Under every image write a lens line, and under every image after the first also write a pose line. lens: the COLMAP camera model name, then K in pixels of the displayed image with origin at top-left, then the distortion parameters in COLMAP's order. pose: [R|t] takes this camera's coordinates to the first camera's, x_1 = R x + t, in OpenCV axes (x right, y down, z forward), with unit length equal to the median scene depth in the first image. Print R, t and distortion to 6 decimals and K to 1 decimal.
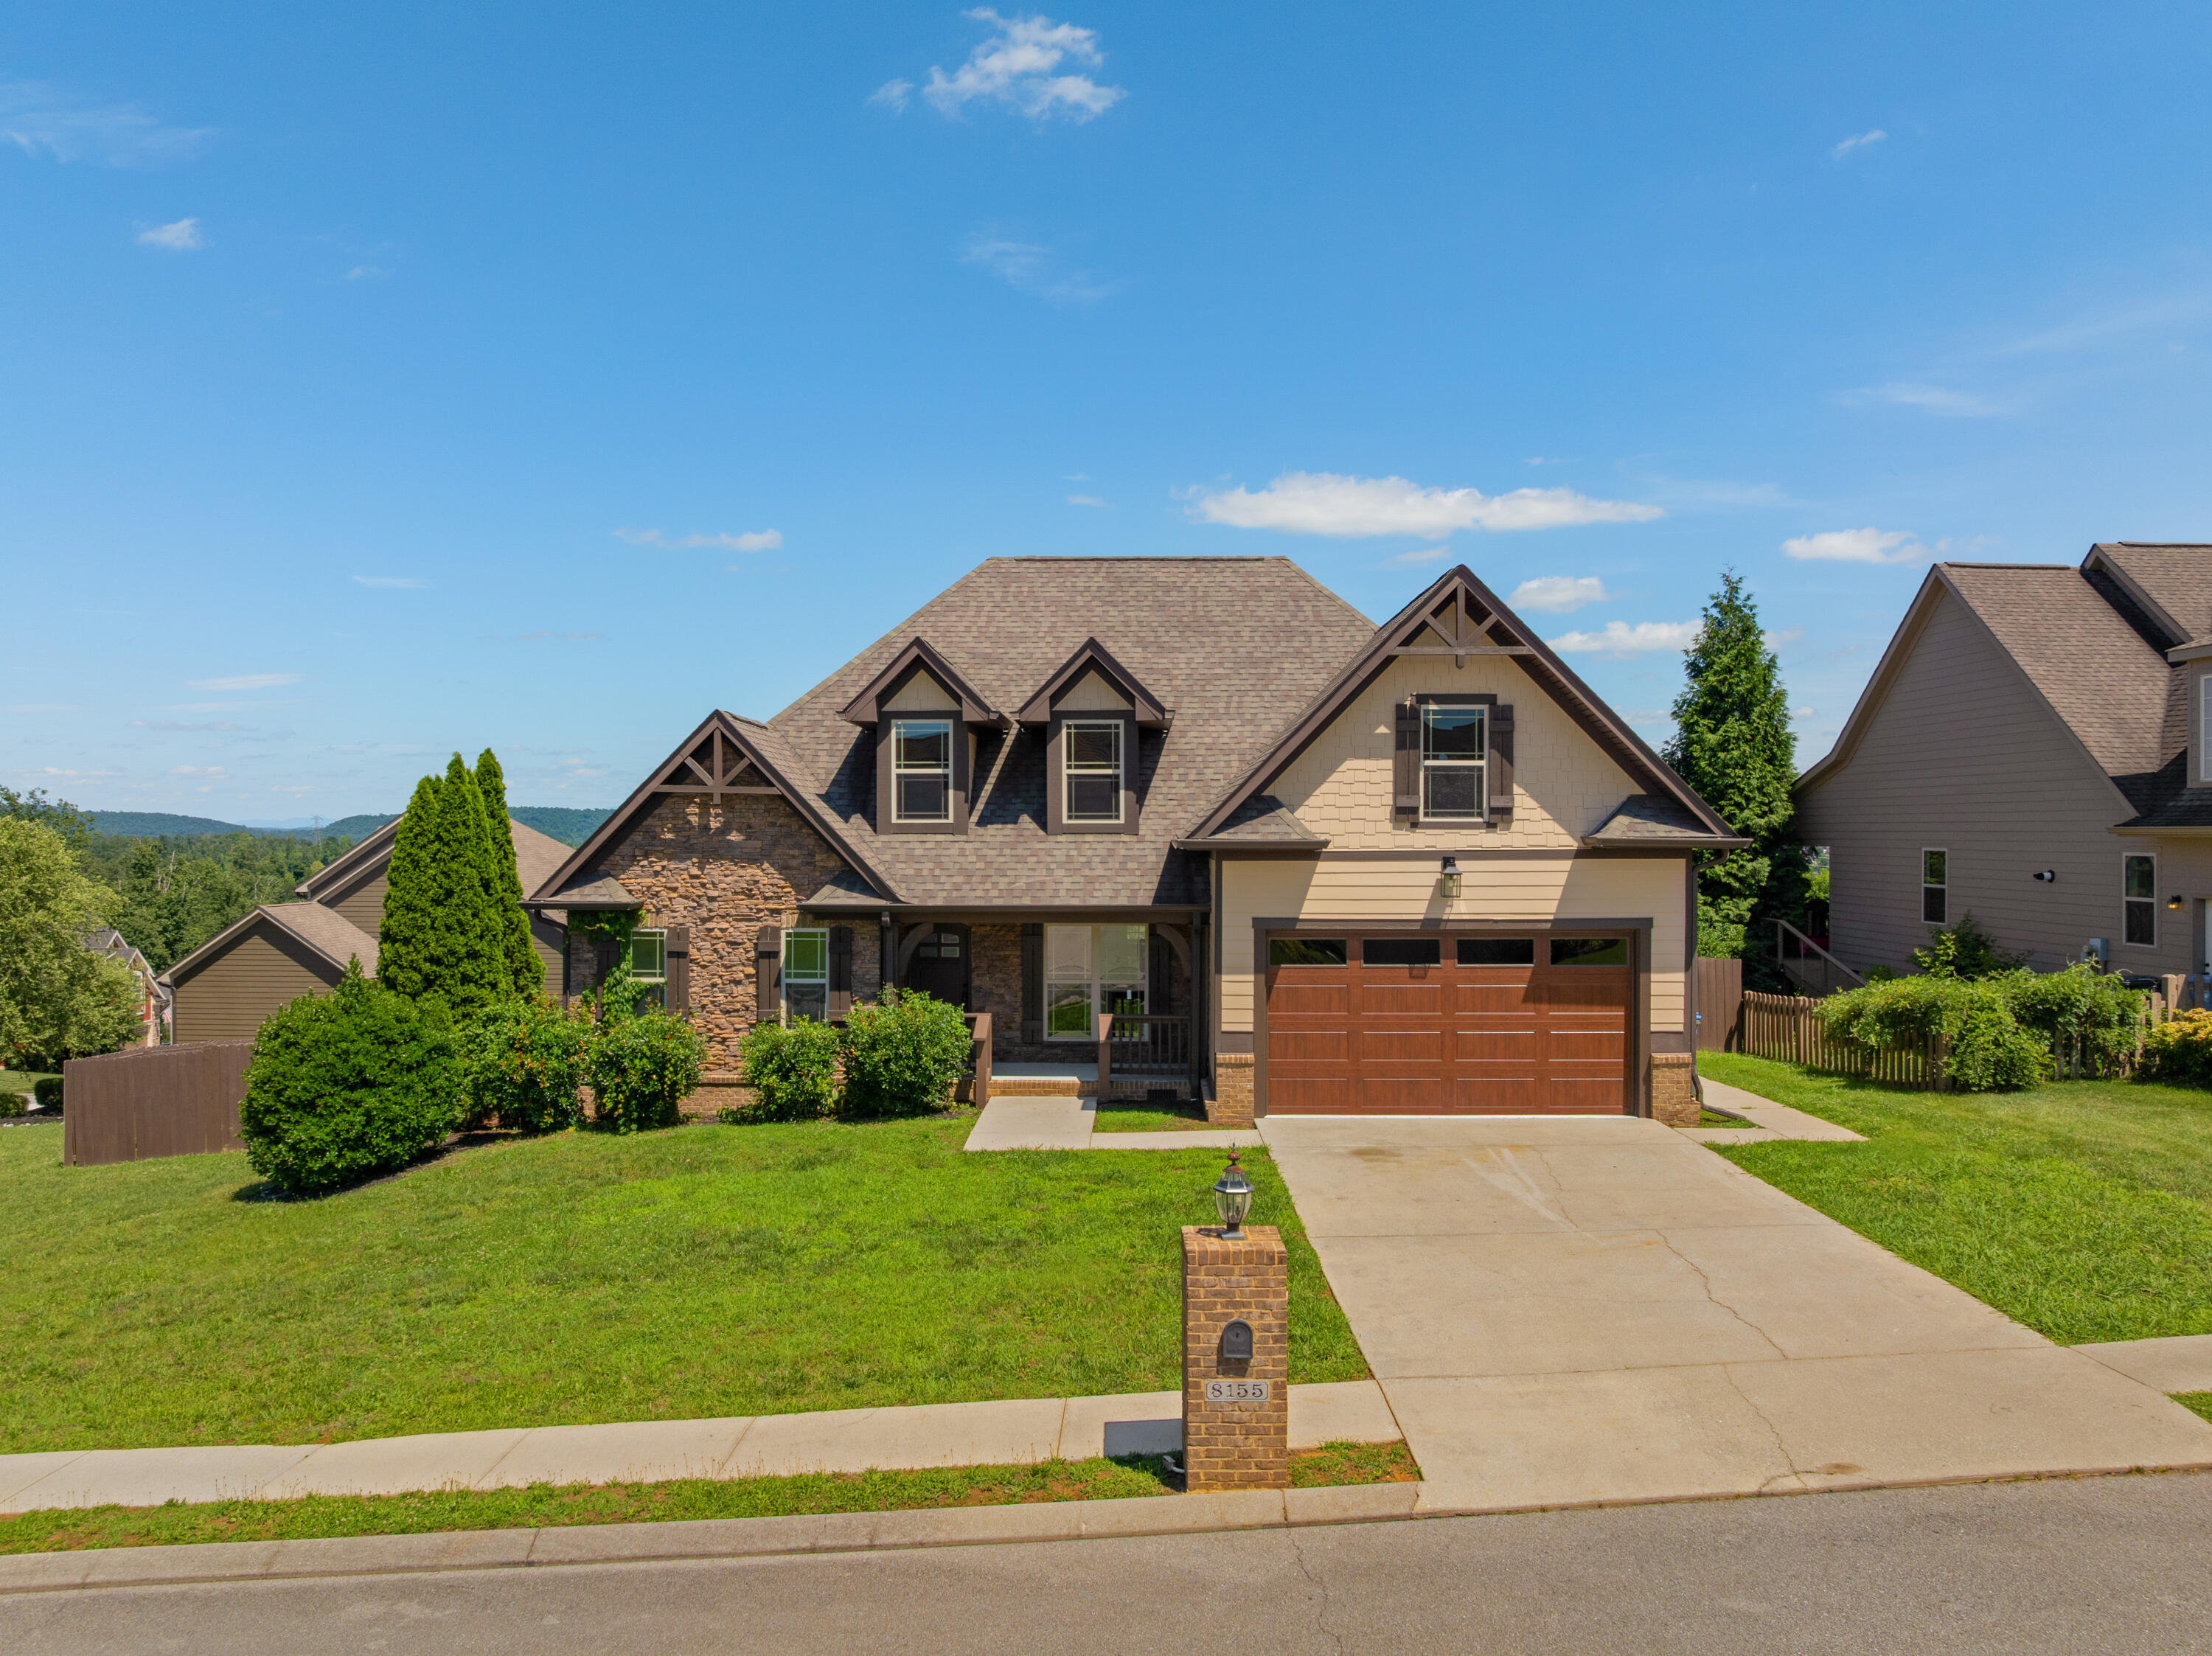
lens RADIAL K [[1580.5, 0, 1110.1], [0, 1580.5, 815.8], [0, 0, 1]] dist [-0.045498, 0.000206]
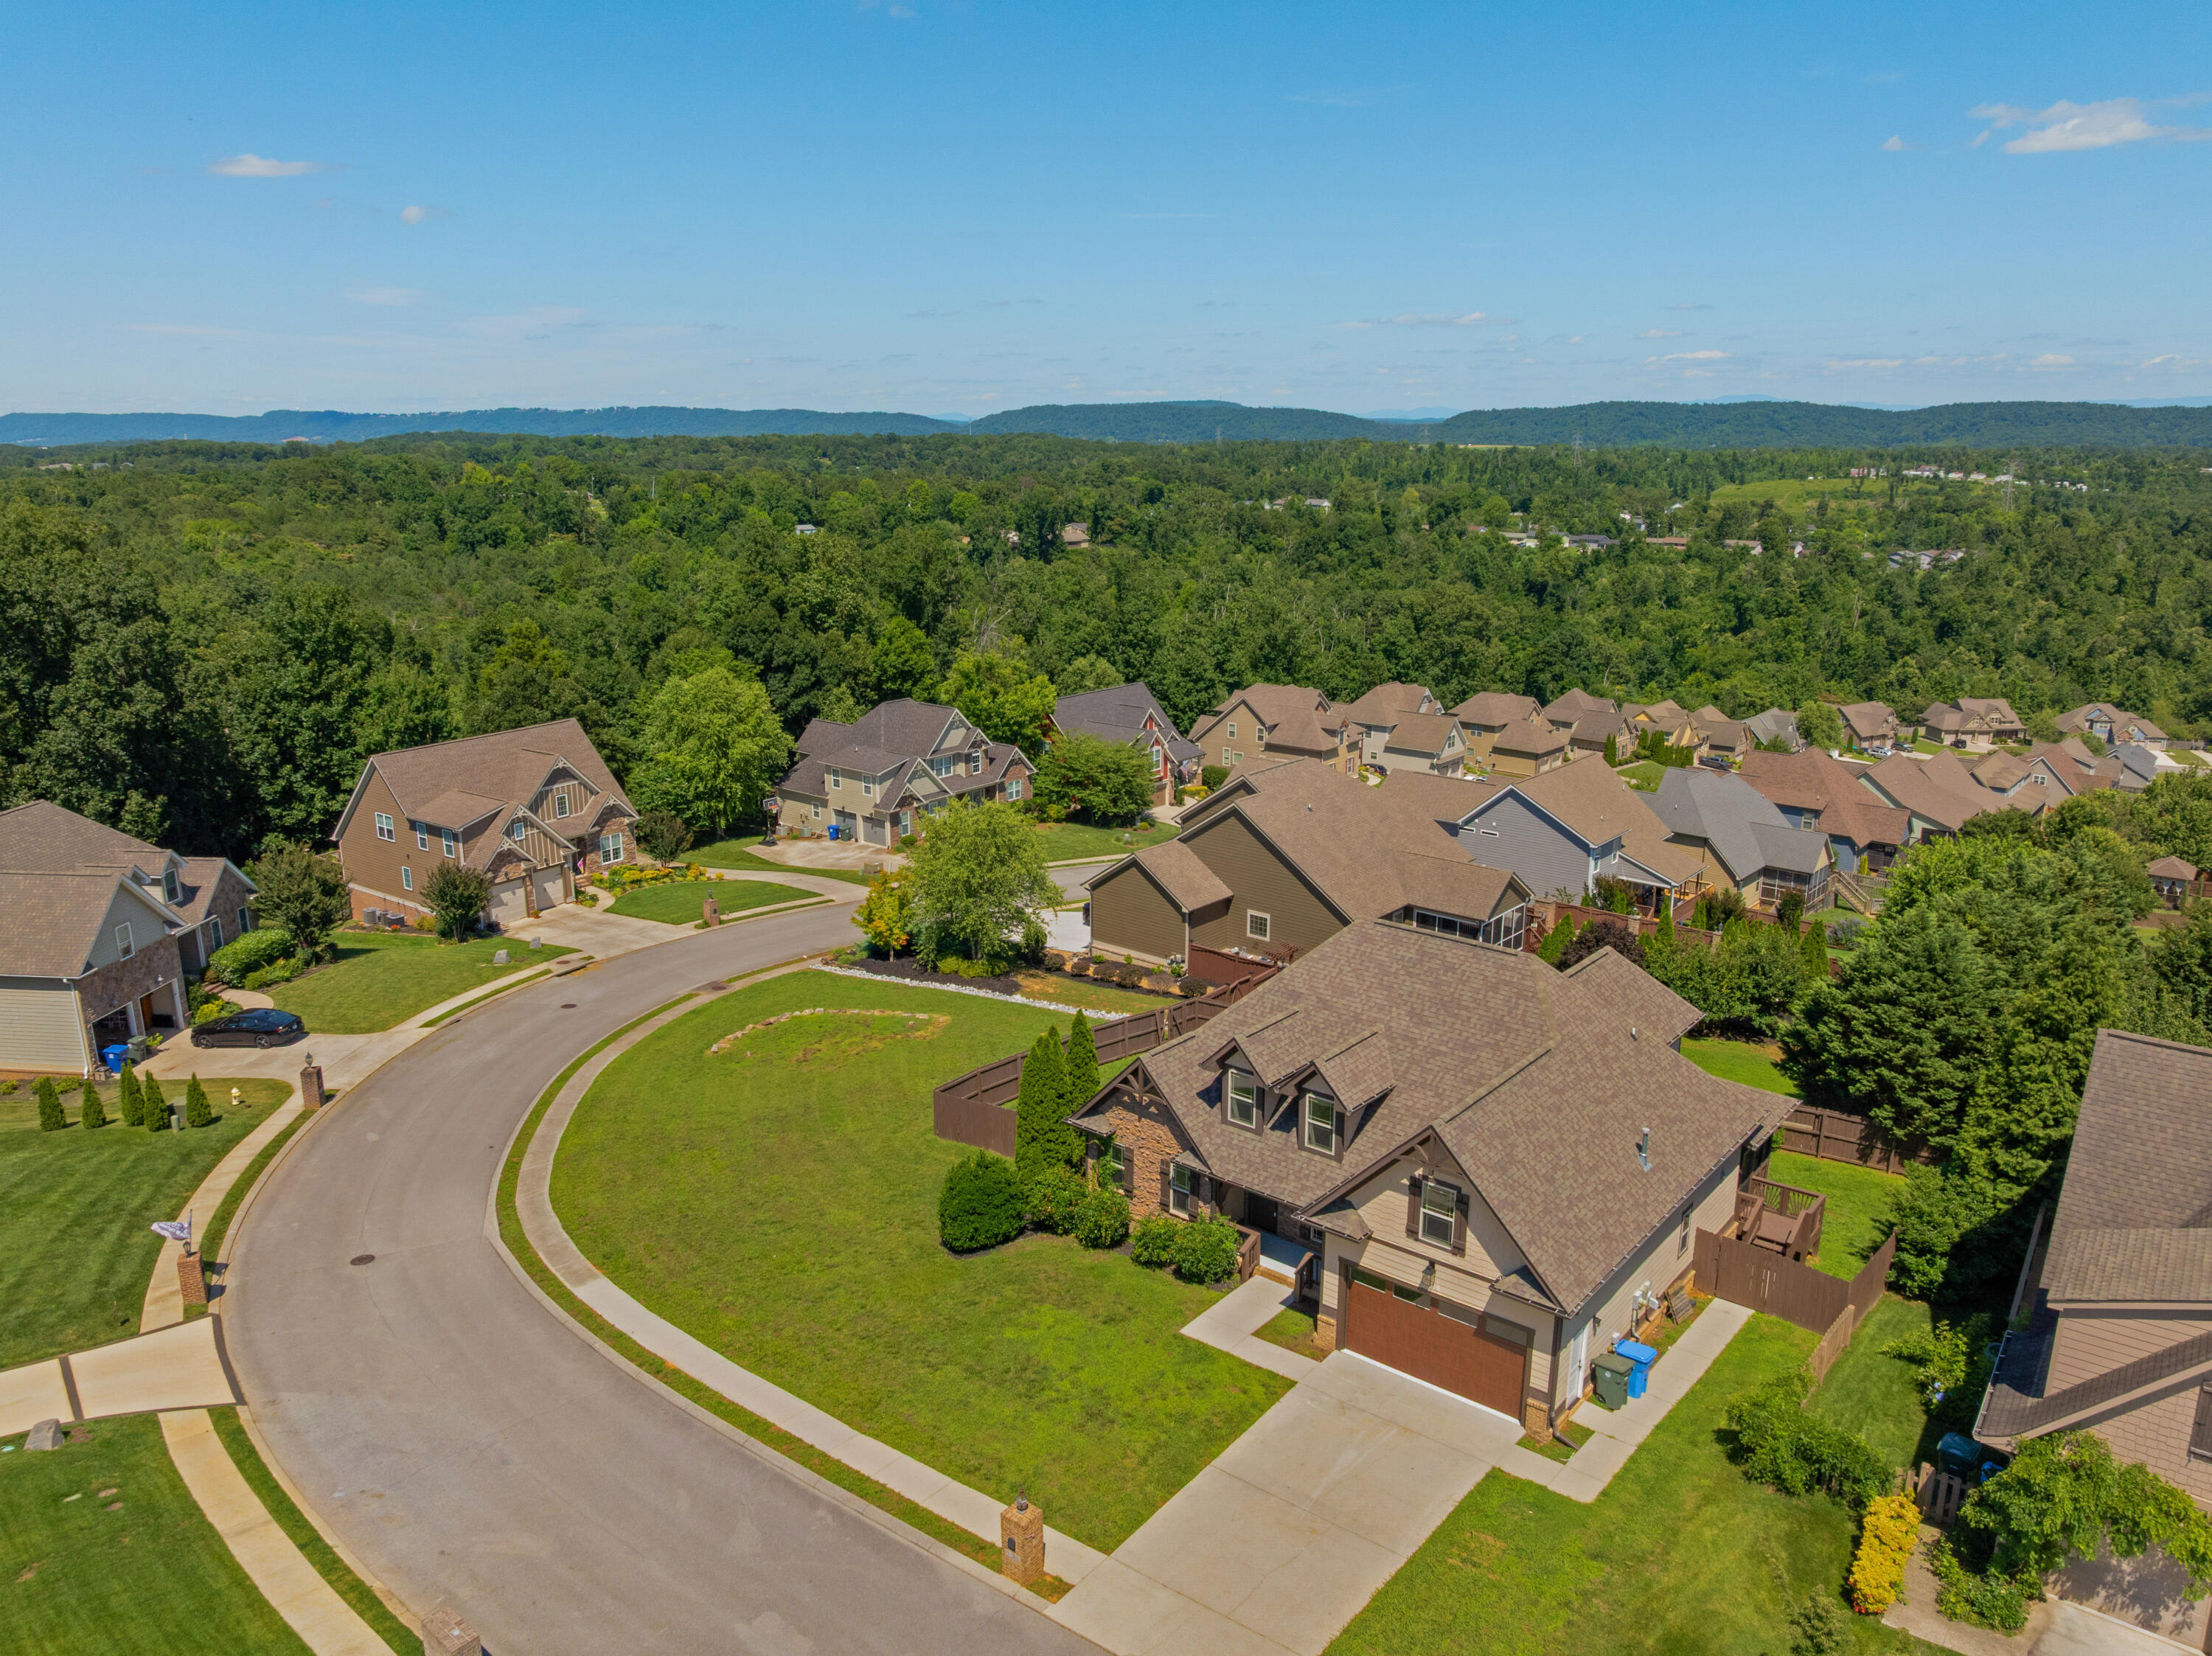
lens RADIAL K [[1583.8, 0, 1106.0], [0, 1583.8, 828.0], [0, 0, 1]] dist [-0.051992, 0.024001]
pose [[0.782511, 0.154309, -0.603213, 0.932340], [0.008505, 0.966064, 0.258163, -0.920601], [0.622579, -0.207145, 0.754643, -0.490352]]
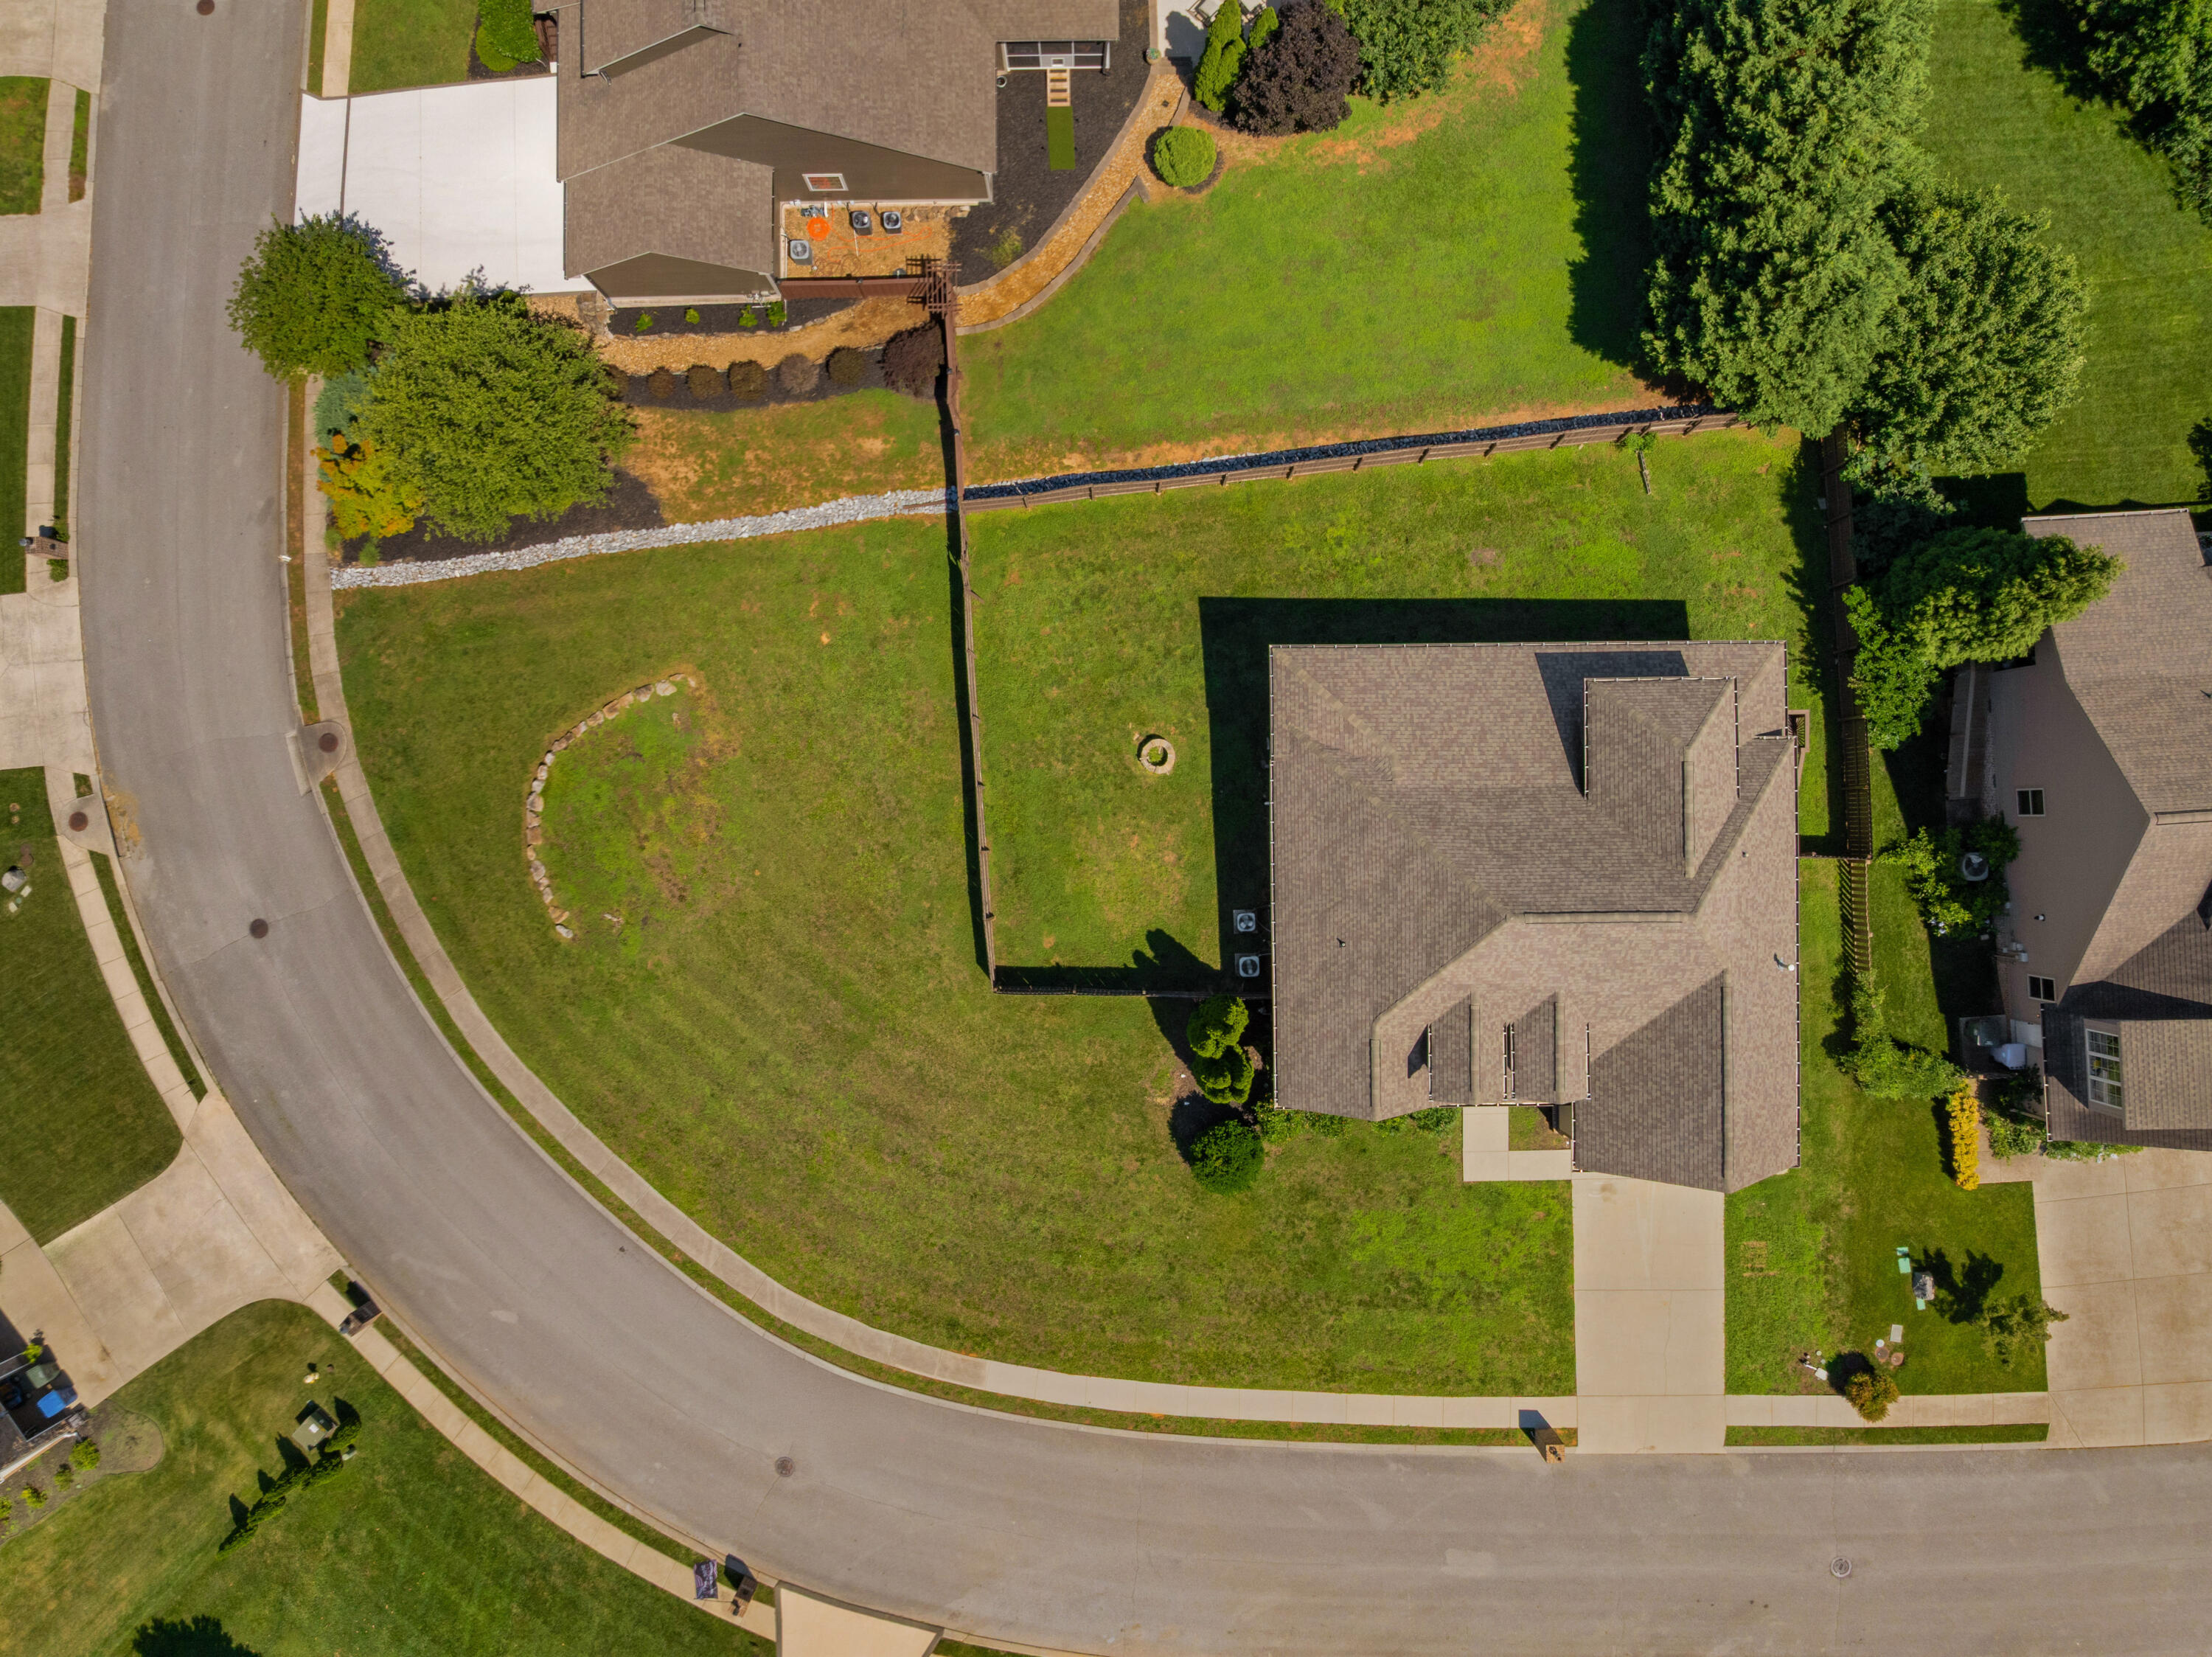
lens RADIAL K [[1583.9, 0, 1106.0], [0, 1583.9, 828.5], [0, 0, 1]] dist [-0.051992, 0.024001]
pose [[0.999248, -0.038544, -0.004196, -0.637912], [0.003693, -0.013108, 0.999907, -2.386511], [-0.038595, -0.999171, -0.012956, 1.556293]]
